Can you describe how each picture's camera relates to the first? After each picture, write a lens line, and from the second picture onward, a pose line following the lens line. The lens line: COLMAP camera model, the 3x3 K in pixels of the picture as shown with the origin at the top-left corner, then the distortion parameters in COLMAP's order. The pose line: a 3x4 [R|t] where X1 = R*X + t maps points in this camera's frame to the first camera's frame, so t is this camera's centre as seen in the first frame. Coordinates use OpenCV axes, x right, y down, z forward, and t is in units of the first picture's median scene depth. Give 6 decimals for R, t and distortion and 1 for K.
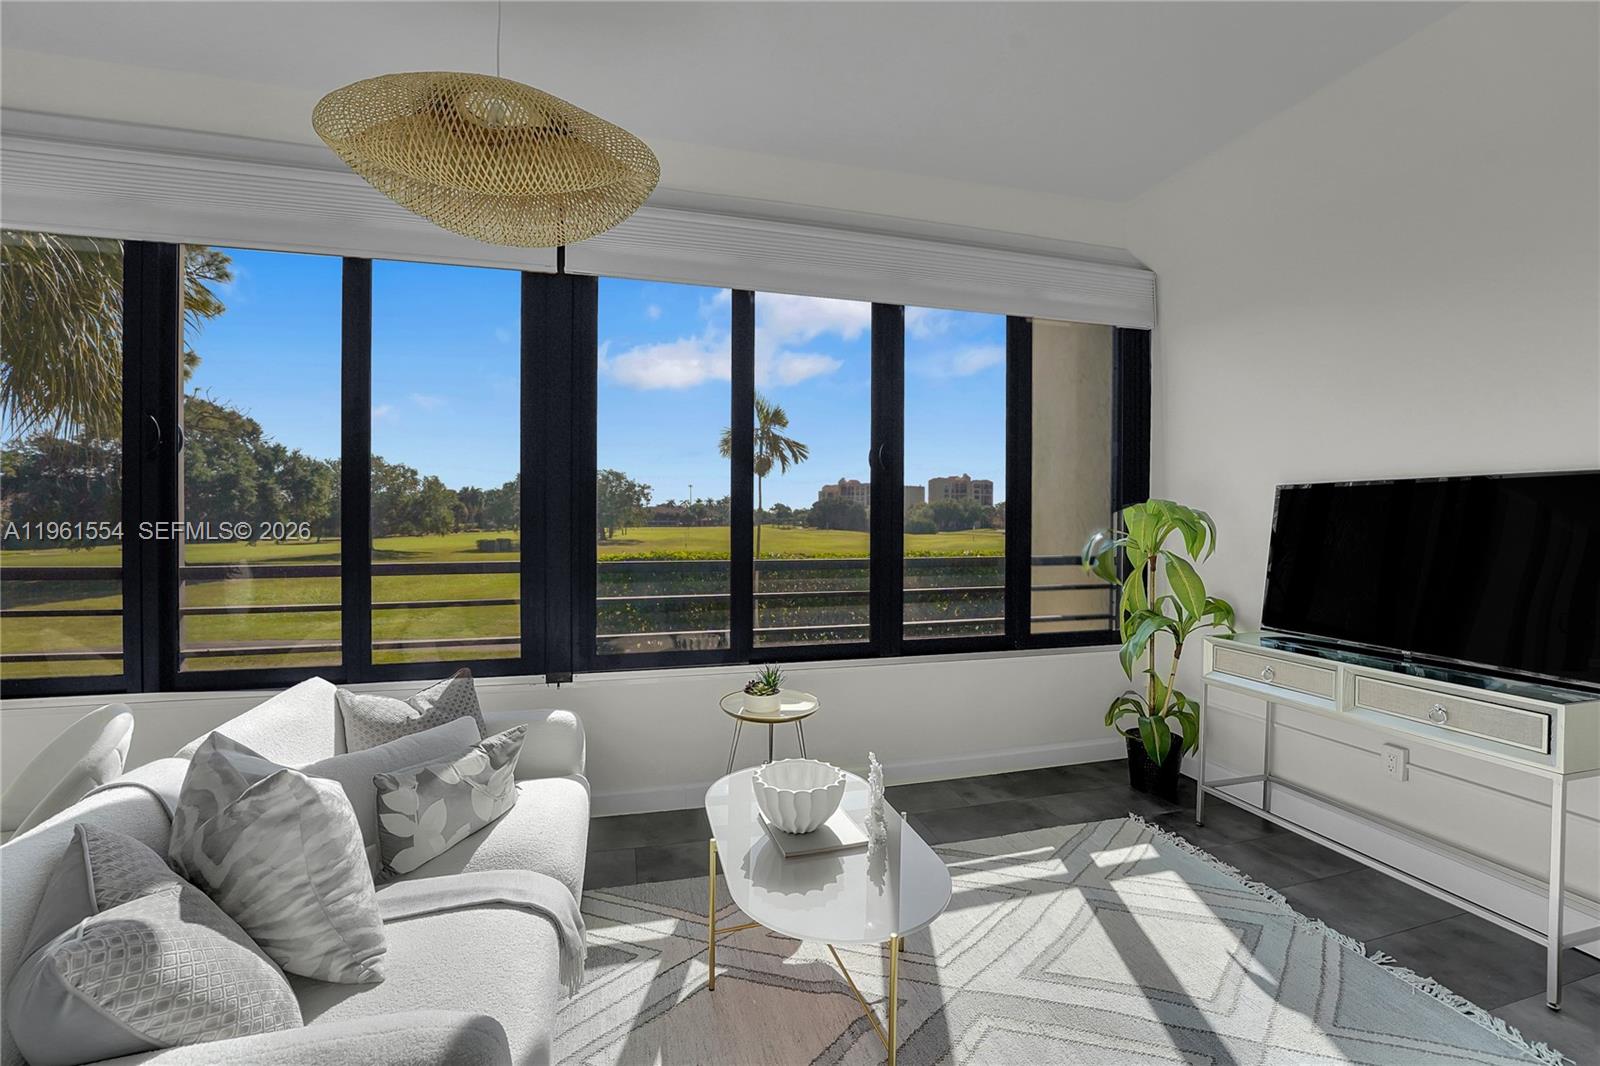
lens RADIAL K [[656.7, 0, 794.0], [0, 656.7, 526.0], [0, 0, 1]] dist [-0.024354, 0.000537]
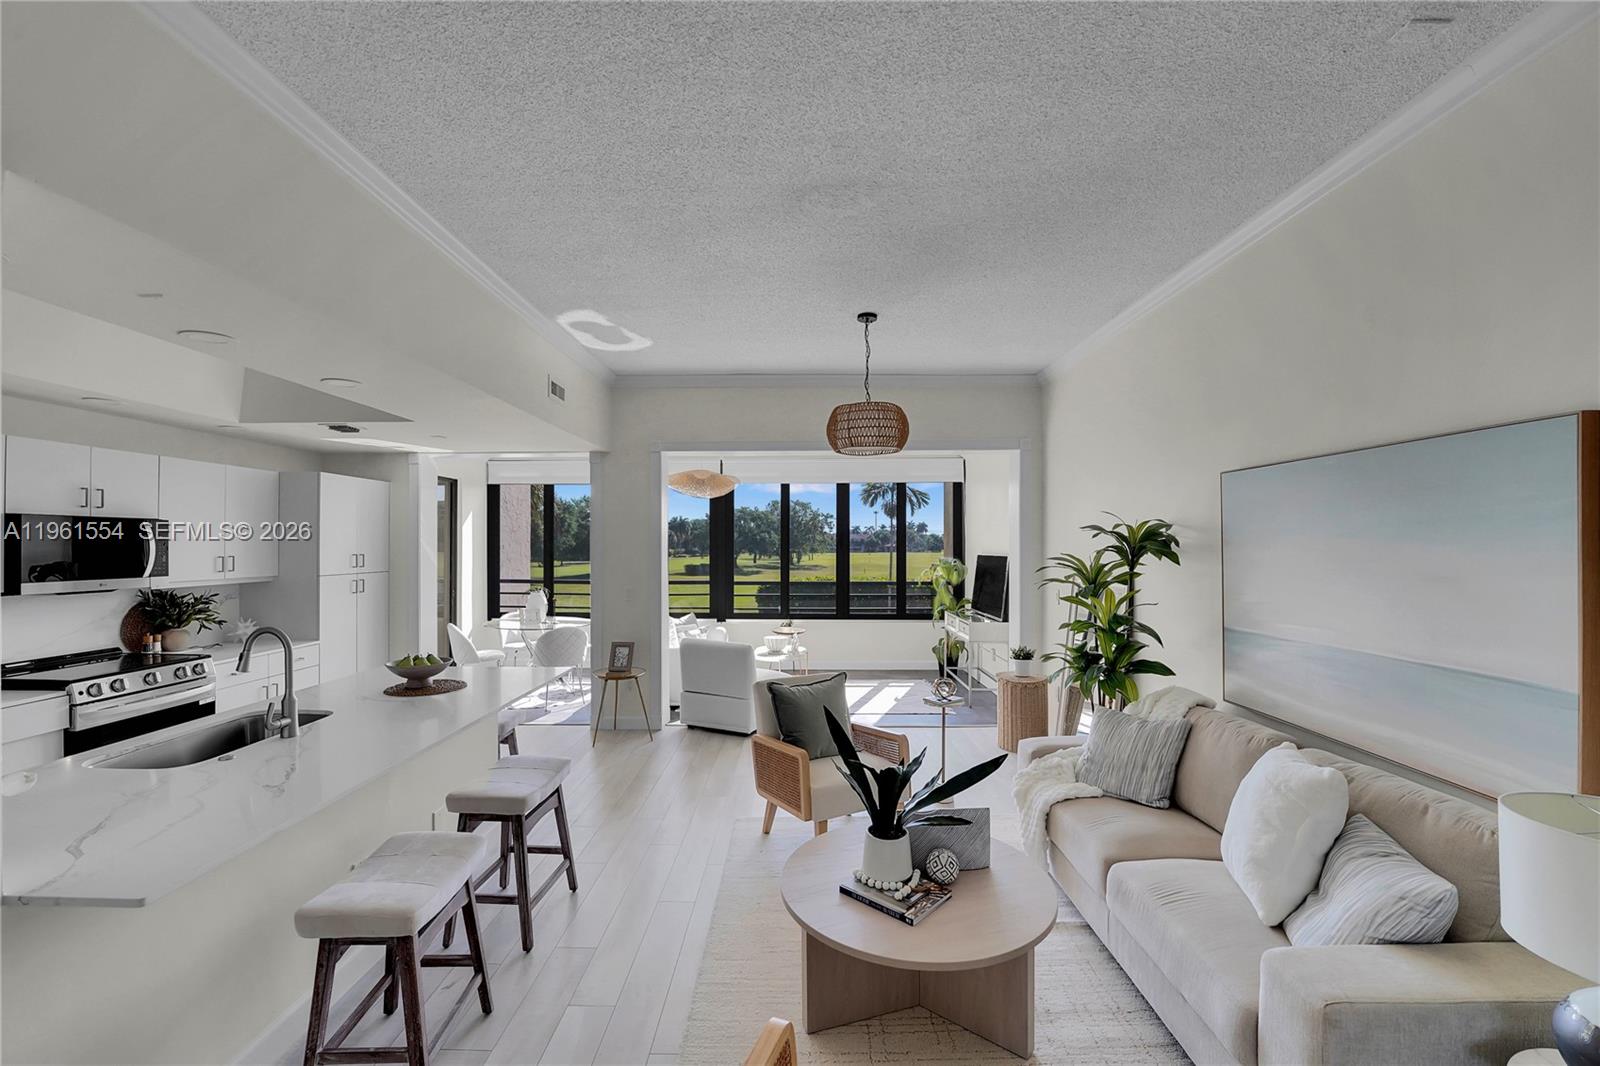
lens RADIAL K [[652.5, 0, 795.4], [0, 652.5, 540.1], [0, 0, 1]] dist [-0.025302, 0.000341]
pose [[0.960438, -0.005033, -0.278447, 0.705850], [0.000354, 0.999858, -0.016851, -0.071937], [0.278492, 0.016086, 0.960304, -1.568142]]
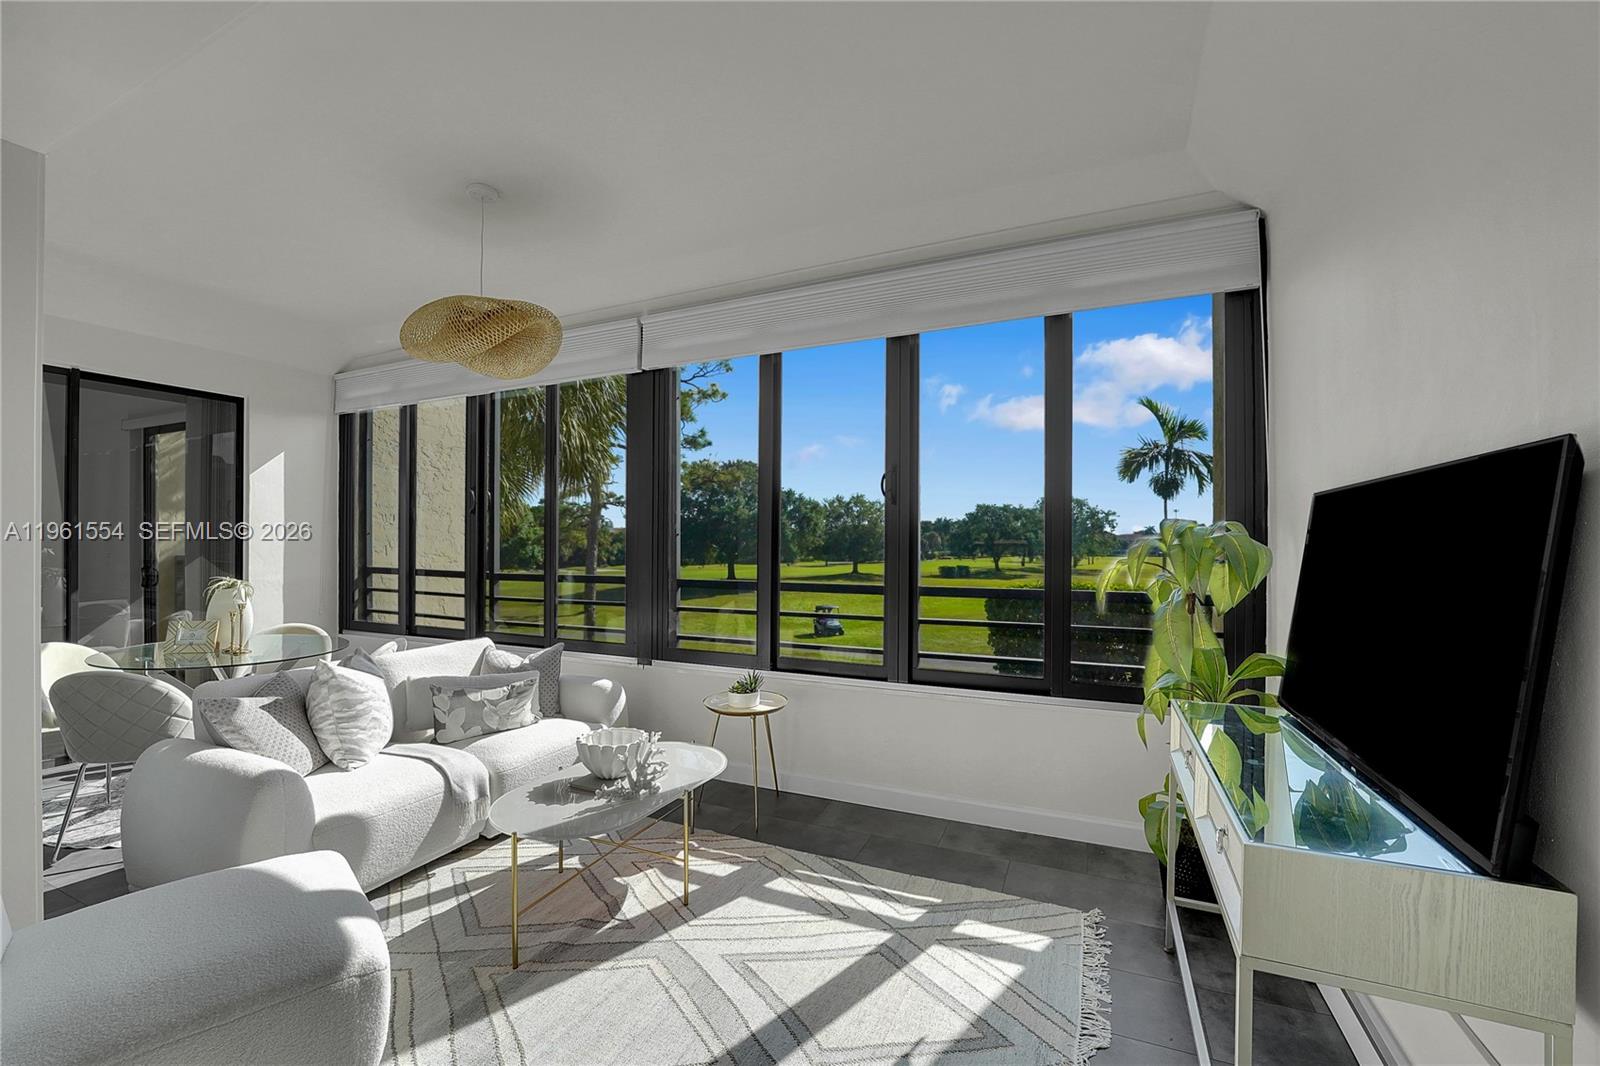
lens RADIAL K [[652.5, 0, 795.4], [0, 652.5, 540.1], [0, 0, 1]] dist [-0.025302, 0.000341]
pose [[0.769498, -0.005728, -0.638623, 0.693194], [-0.008387, 0.999783, -0.019072, -0.000593], [0.638594, 0.020032, 0.769283, 0.123797]]
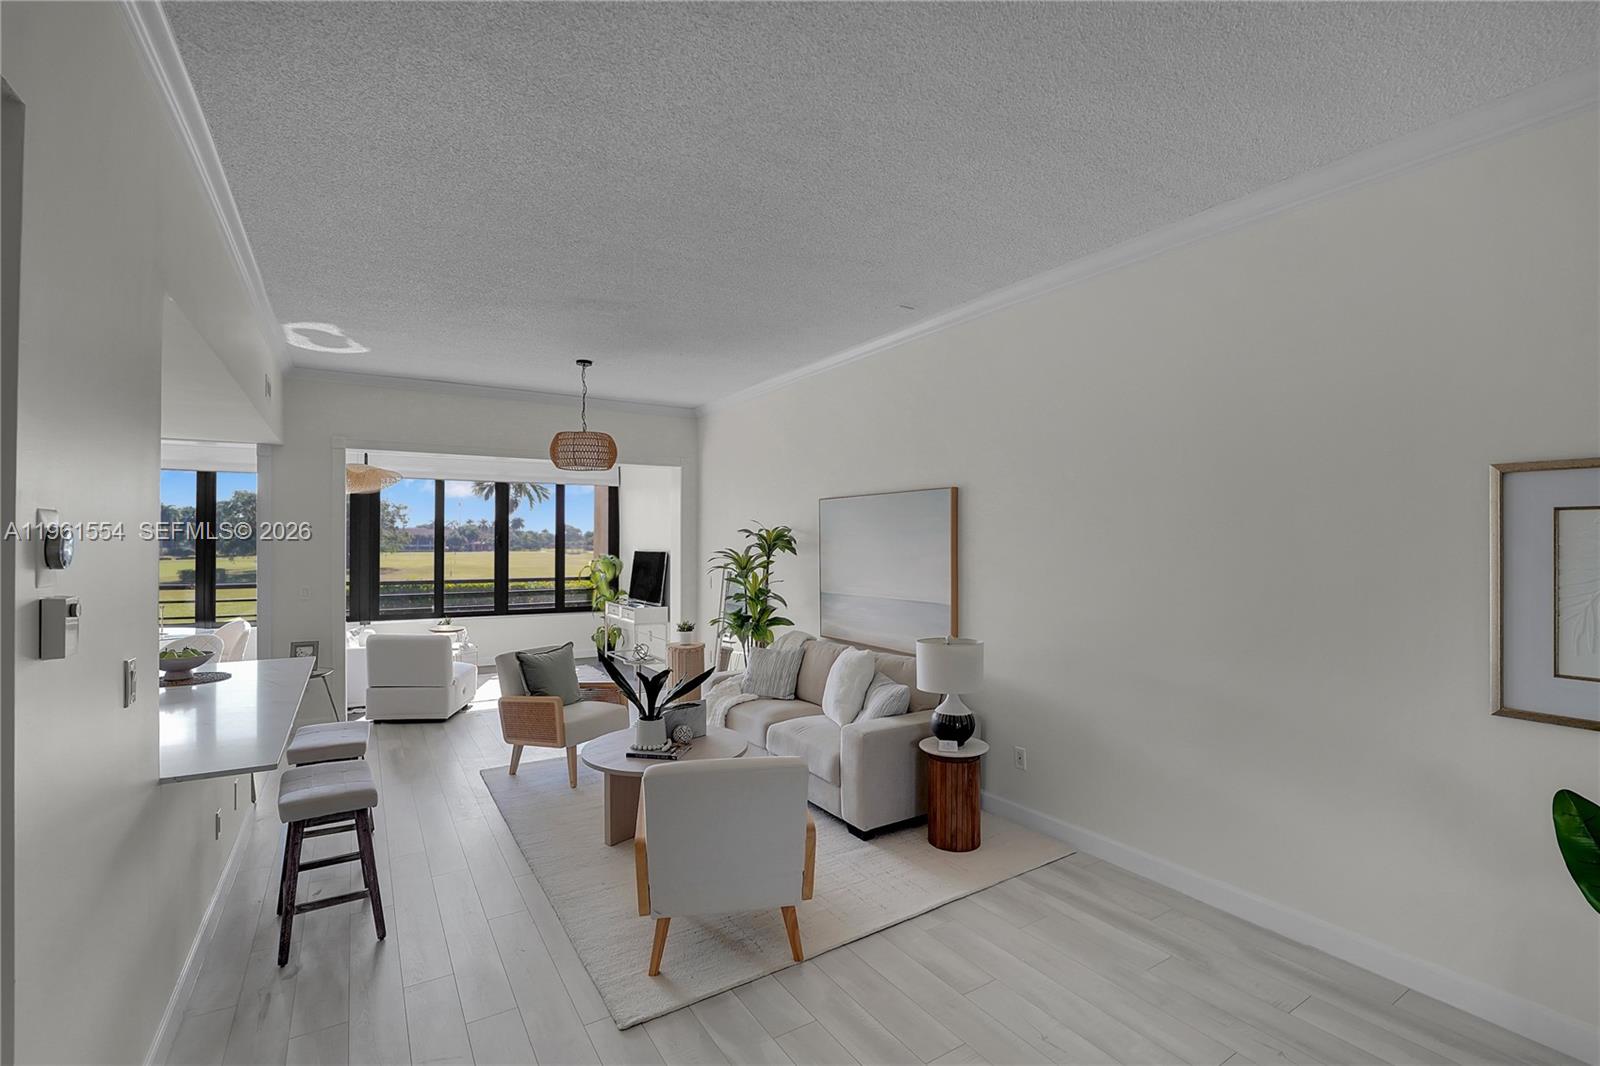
lens RADIAL K [[713.7, 0, 800.0], [0, 713.7, 533.0], [0, 0, 1]] dist [-0.028830, 0.000037]
pose [[0.958147, 0.000939, 0.286276, 0.495784], [0.005445, 0.999754, -0.021502, -0.066670], [-0.286226, 0.022161, 0.957906, -2.147414]]
